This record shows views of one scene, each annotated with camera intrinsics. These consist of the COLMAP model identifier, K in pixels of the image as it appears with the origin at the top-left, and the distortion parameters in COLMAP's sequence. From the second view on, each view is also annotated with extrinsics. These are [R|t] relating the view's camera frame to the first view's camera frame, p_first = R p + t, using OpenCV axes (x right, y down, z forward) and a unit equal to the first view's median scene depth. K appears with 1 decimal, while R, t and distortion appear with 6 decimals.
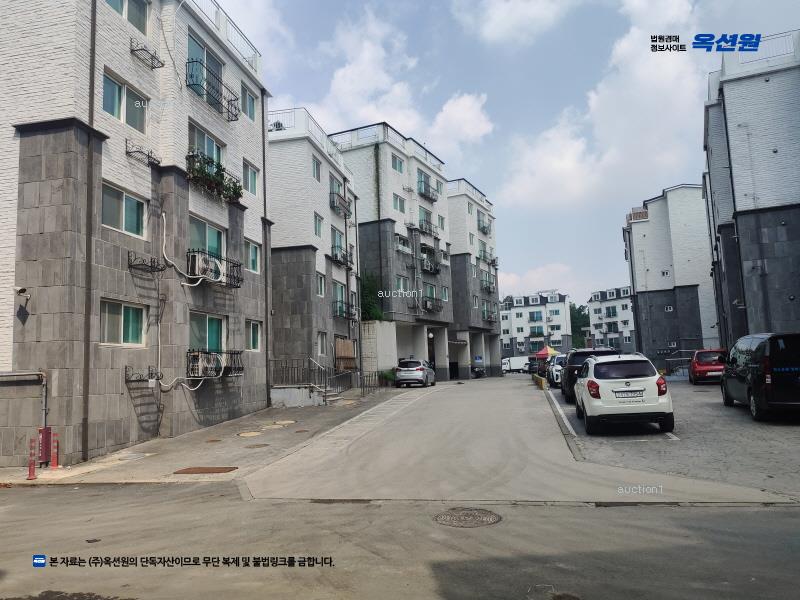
lens RADIAL K [[597.1, 0, 400.0], [0, 597.1, 300.0], [0, 0, 1]] dist [0.069083, -0.113109]
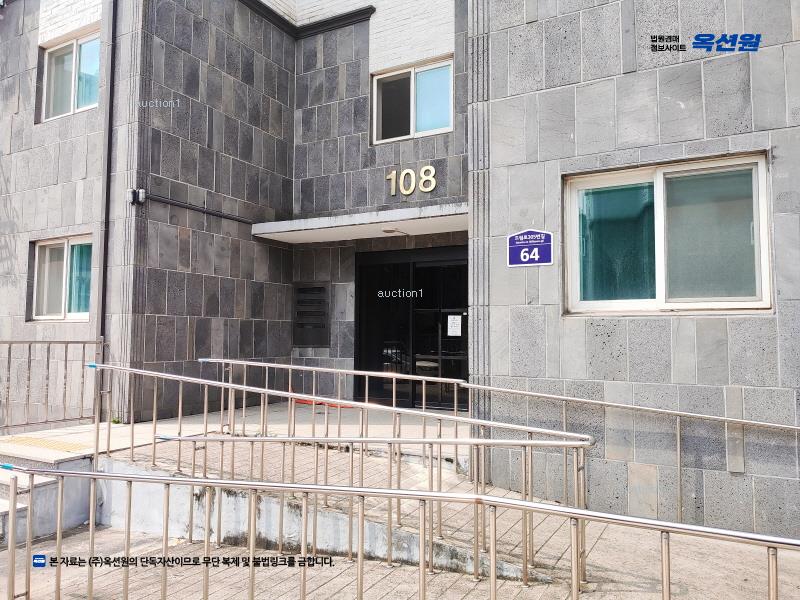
lens RADIAL K [[599.2, 0, 400.0], [0, 599.2, 300.0], [0, 0, 1]] dist [0.078864, -0.107794]
pose [[-0.299524, -0.027594, -0.953690, 0.057390], [0.118389, 0.990781, -0.065849, 0.119488], [0.946715, -0.132630, -0.293496, 1.268128]]
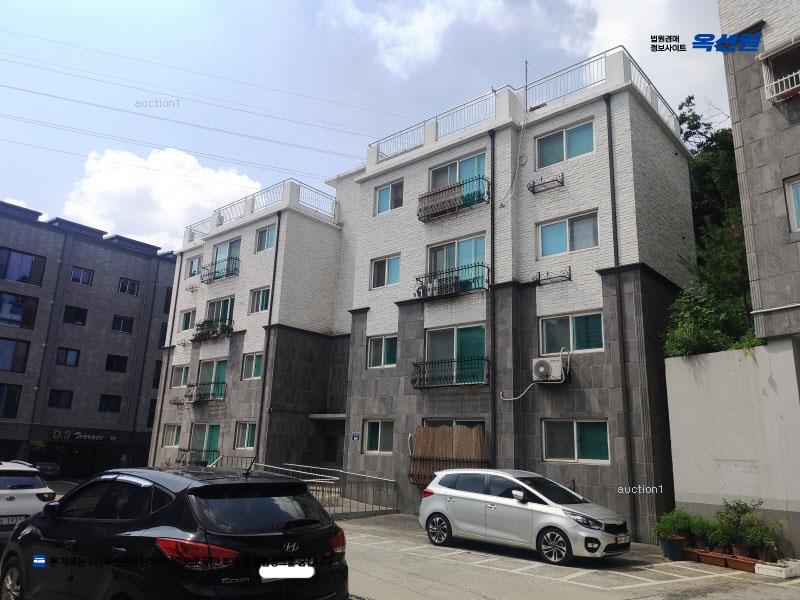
lens RADIAL K [[599.2, 0, 400.0], [0, 599.2, 300.0], [0, 0, 1]] dist [0.078864, -0.107794]
pose [[-0.503687, -0.197964, -0.840898, 0.613361], [0.084743, 0.957373, -0.276145, 0.151120], [0.859720, -0.210351, -0.465441, 1.785597]]
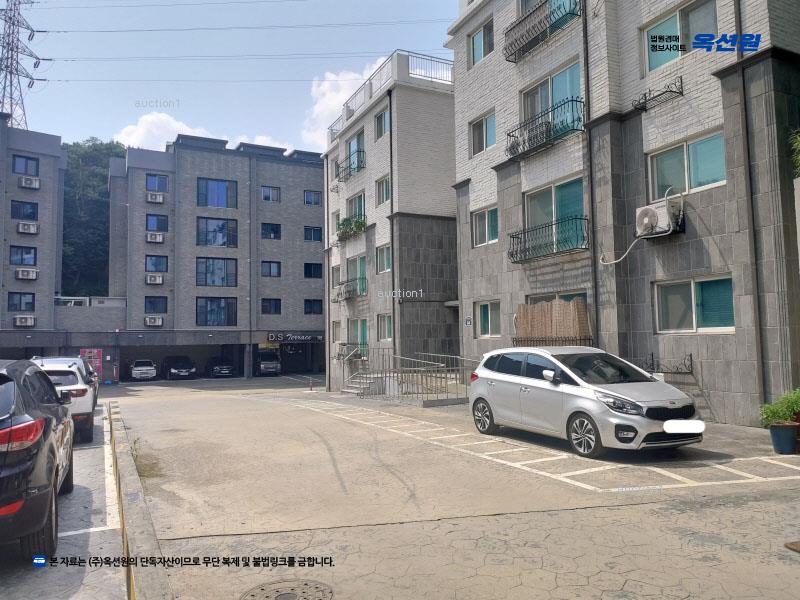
lens RADIAL K [[607.5, 0, 400.0], [0, 607.5, 300.0], [0, 0, 1]] dist [0.055512, -0.082791]
pose [[-0.795300, 0.007577, -0.606168, 0.428606], [0.119077, 0.982394, -0.143951, 0.174209], [0.594406, -0.186665, -0.782201, 1.876704]]
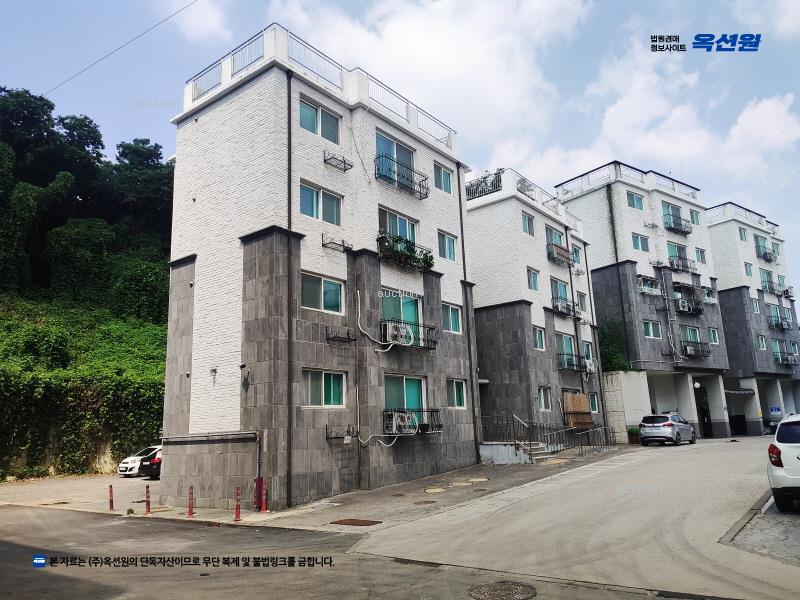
lens RADIAL K [[599.2, 0, 400.0], [0, 599.2, 300.0], [0, 0, 1]] dist [0.078864, -0.107794]
pose [[0.888751, -0.095300, -0.448375, 0.149886], [0.057703, 0.993628, -0.096815, -0.007039], [0.454744, 0.060172, 0.888587, 0.007723]]
